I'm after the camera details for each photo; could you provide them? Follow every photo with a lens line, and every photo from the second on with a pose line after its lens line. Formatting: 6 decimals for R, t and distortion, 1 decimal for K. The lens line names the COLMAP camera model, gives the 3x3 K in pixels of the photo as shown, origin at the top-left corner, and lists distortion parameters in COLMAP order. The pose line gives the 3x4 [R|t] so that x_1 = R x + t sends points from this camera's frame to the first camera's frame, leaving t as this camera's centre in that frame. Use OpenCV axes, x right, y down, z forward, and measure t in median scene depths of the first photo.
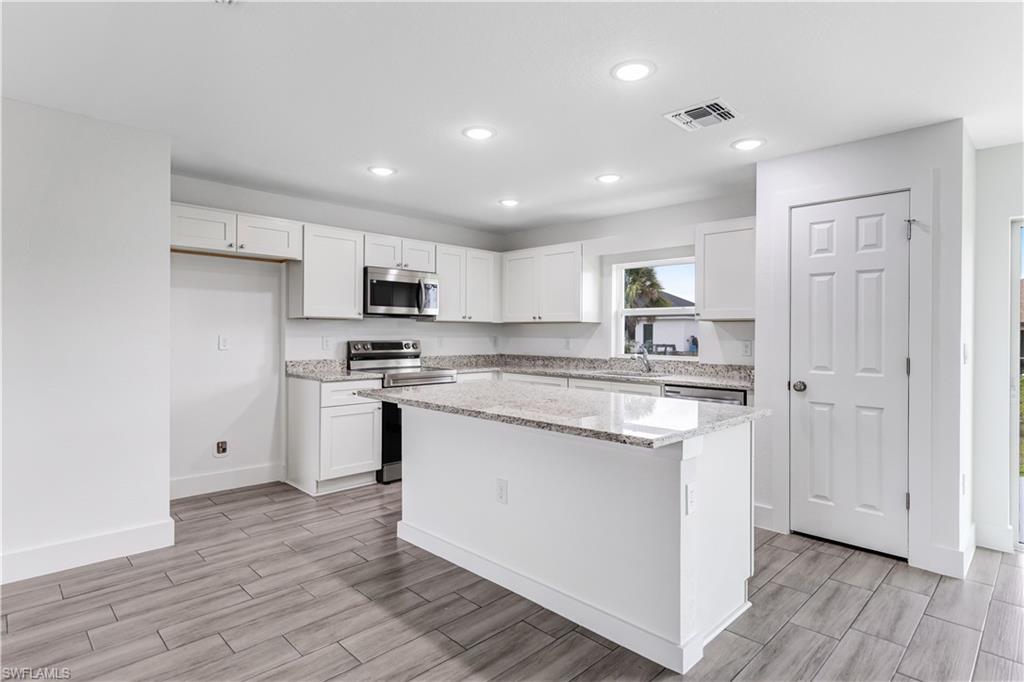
lens RADIAL K [[529.1, 0, 513.2], [0, 529.1, 334.7], [0, 0, 1]] dist [0.003511, 0.000145]
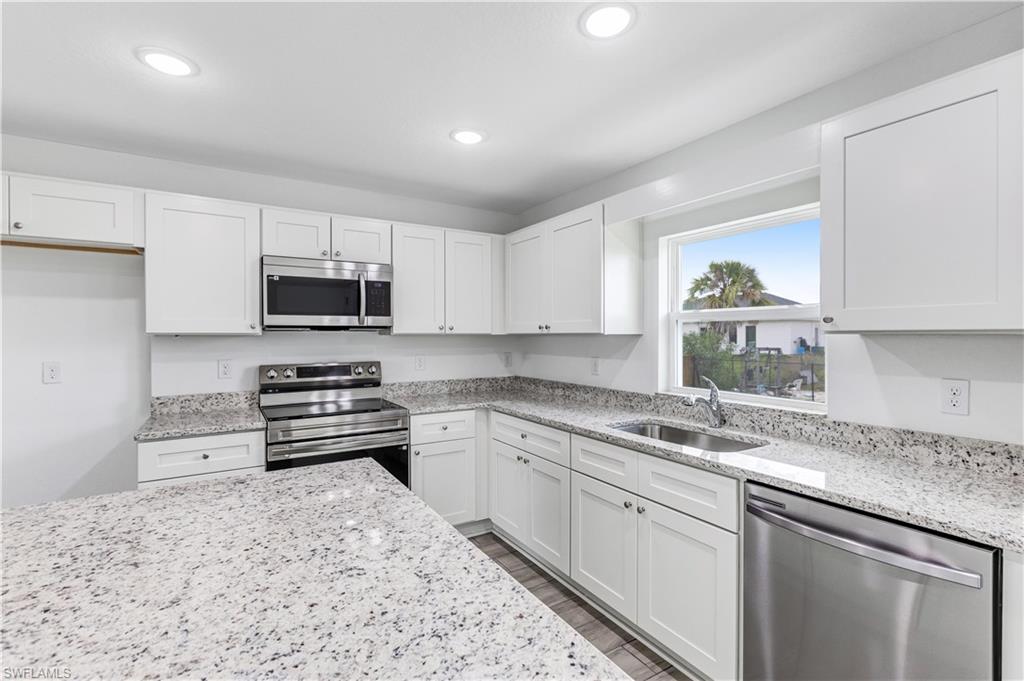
lens RADIAL K [[464.0, 0, 512.0], [0, 464.0, 340.5], [0, 0, 1]] dist [0.000921, 0.000097]
pose [[0.974022, -0.006859, -0.226350, 0.150172], [0.008575, 0.999941, 0.006596, -0.021947], [0.226291, -0.008365, 0.974024, 0.471949]]
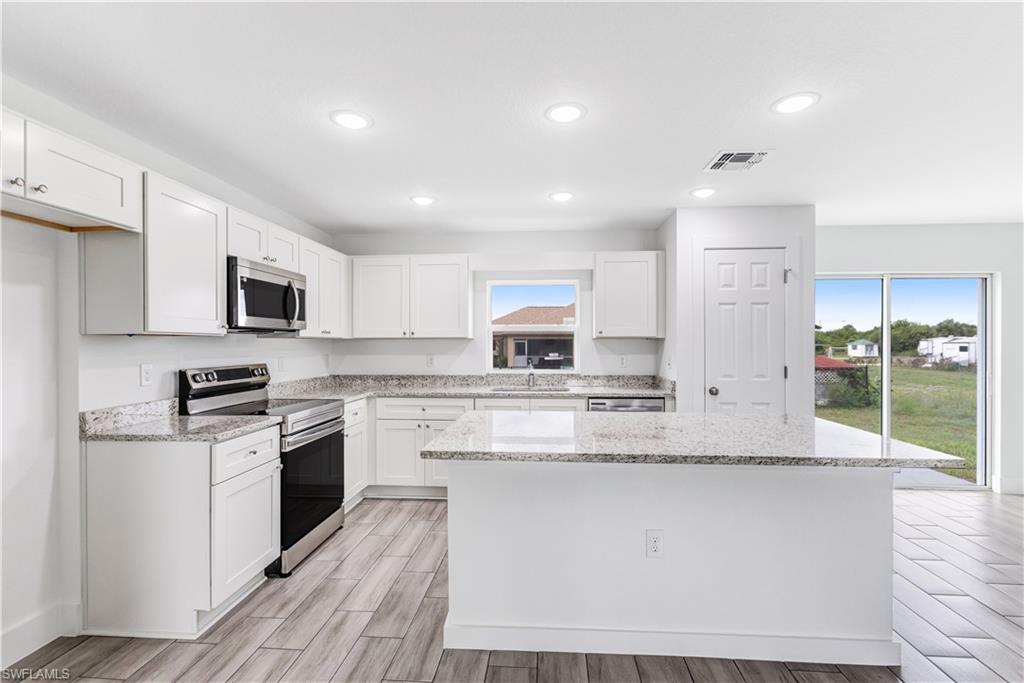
lens RADIAL K [[464.0, 0, 512.0], [0, 464.0, 341.5], [0, 0, 1]] dist [0.000921, 0.000097]
pose [[0.759681, -0.007178, 0.650257, -0.367067], [0.010584, 0.999943, -0.001328, -0.016579], [-0.650210, 0.007891, 0.759713, 0.314617]]
